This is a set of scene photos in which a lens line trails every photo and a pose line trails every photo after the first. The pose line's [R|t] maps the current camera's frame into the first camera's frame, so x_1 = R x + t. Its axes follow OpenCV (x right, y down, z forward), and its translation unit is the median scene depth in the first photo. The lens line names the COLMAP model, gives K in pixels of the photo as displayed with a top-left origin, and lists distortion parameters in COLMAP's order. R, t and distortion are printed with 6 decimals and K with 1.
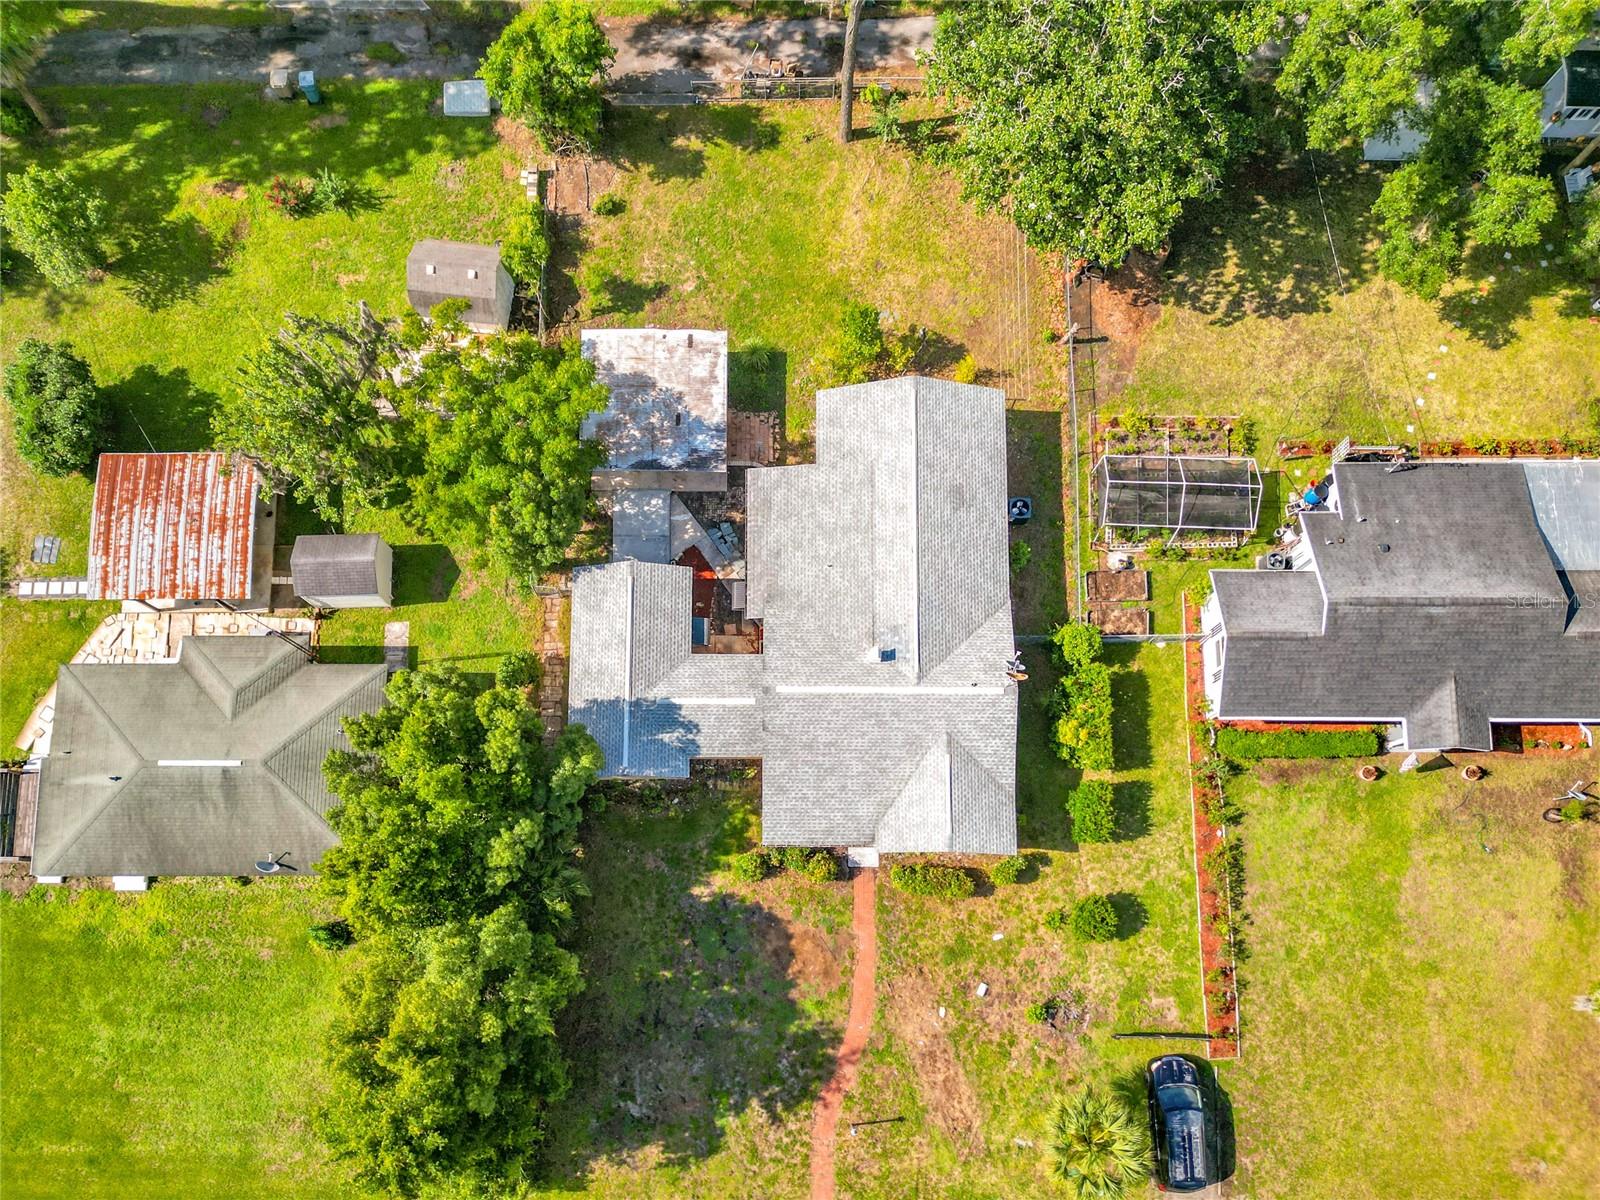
lens RADIAL K [[1123.5, 0, 800.0], [0, 1123.5, 600.0], [0, 0, 1]] dist [0.086499, -0.100547]
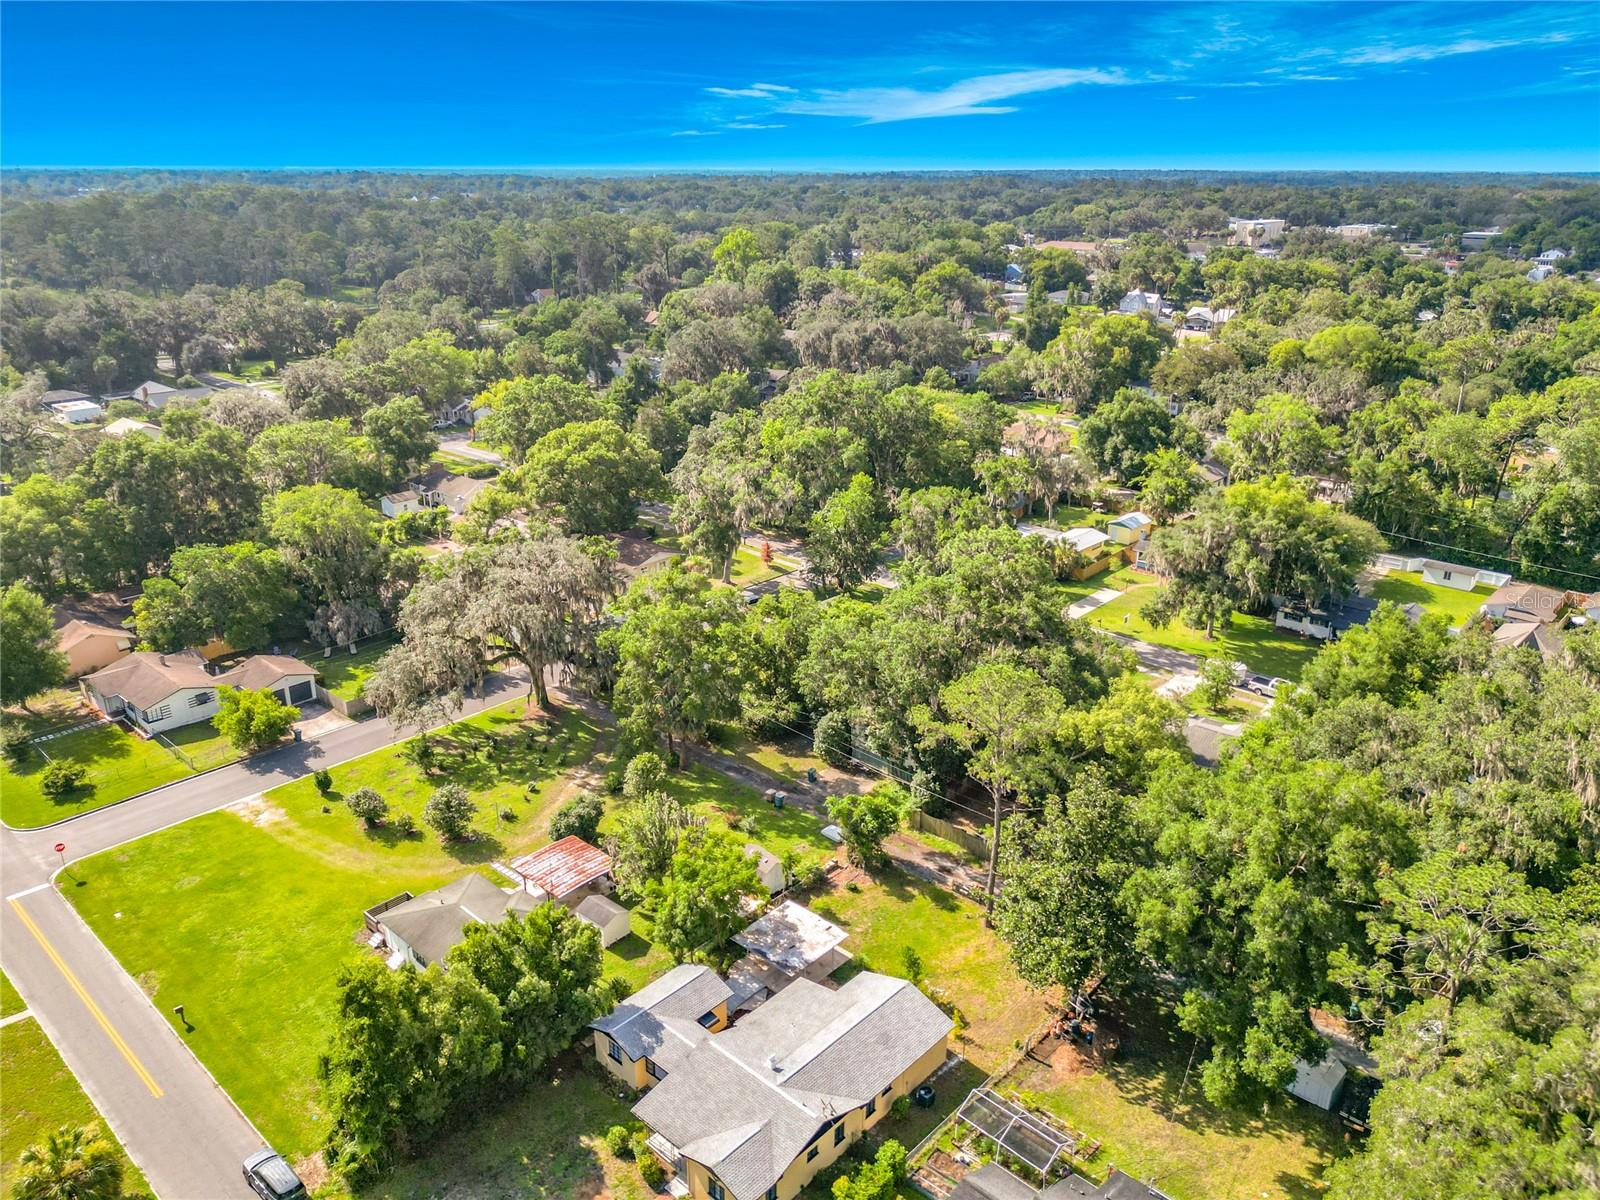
lens RADIAL K [[1133.8, 0, 817.5], [0, 1133.8, 593.9], [0, 0, 1]] dist [0.034948, -0.052680]
pose [[0.736855, 0.239578, -0.632177, 0.895809], [-0.668154, 0.400586, -0.626978, 0.696408], [0.103031, 0.884383, 0.455248, -0.260744]]
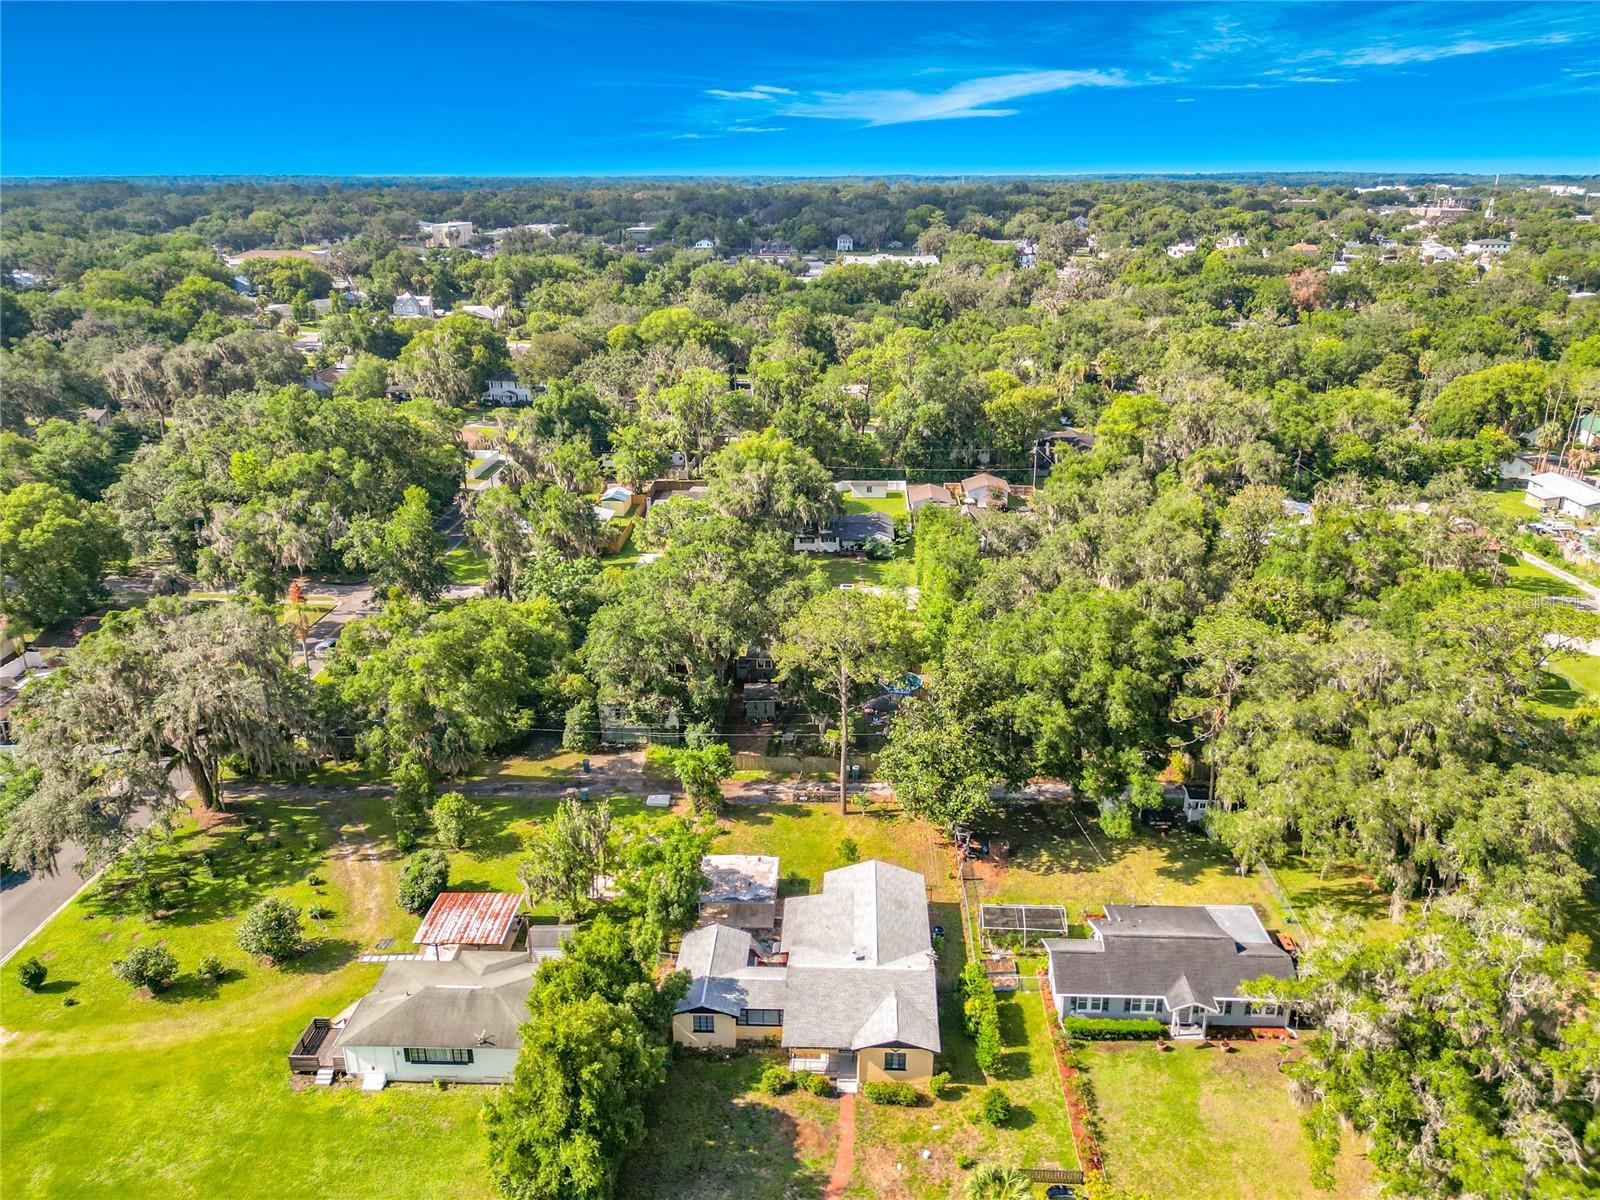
lens RADIAL K [[1117.5, 0, 800.0], [0, 1117.5, 600.0], [0, 0, 1]] dist [0.066760, -0.095610]
pose [[0.998905, 0.014612, -0.044449, 0.051160], [-0.045836, 0.496287, -0.866948, 1.232760], [0.009392, 0.868036, 0.496413, -0.333439]]
